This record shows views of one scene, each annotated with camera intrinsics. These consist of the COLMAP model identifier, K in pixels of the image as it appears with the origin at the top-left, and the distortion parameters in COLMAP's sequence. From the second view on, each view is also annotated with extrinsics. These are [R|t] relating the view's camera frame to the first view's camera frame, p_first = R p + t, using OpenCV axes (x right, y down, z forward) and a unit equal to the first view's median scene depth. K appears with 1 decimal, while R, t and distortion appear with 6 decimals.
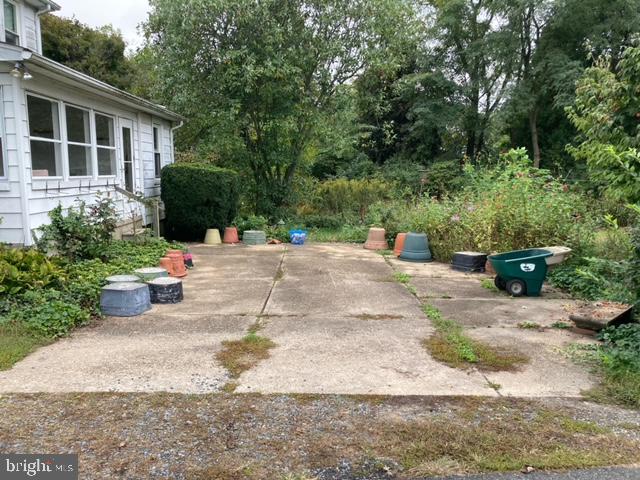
lens RADIAL K [[517.3, 0, 320.0], [0, 517.3, 240.0], [0, 0, 1]] dist [0.001578, 0.015042]
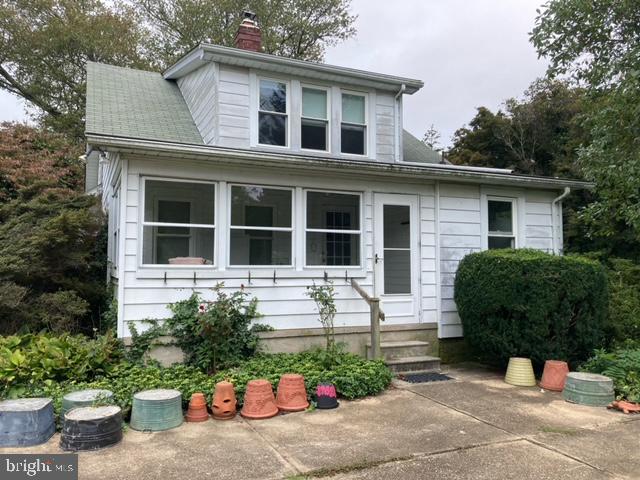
lens RADIAL K [[517.3, 0, 320.0], [0, 517.3, 240.0], [0, 0, 1]] dist [0.001578, 0.015042]
pose [[0.382937, -0.052212, -0.922298, 0.307624], [-0.124182, 0.986430, -0.107402, -0.074991], [0.915390, 0.155661, 0.371256, 0.670275]]
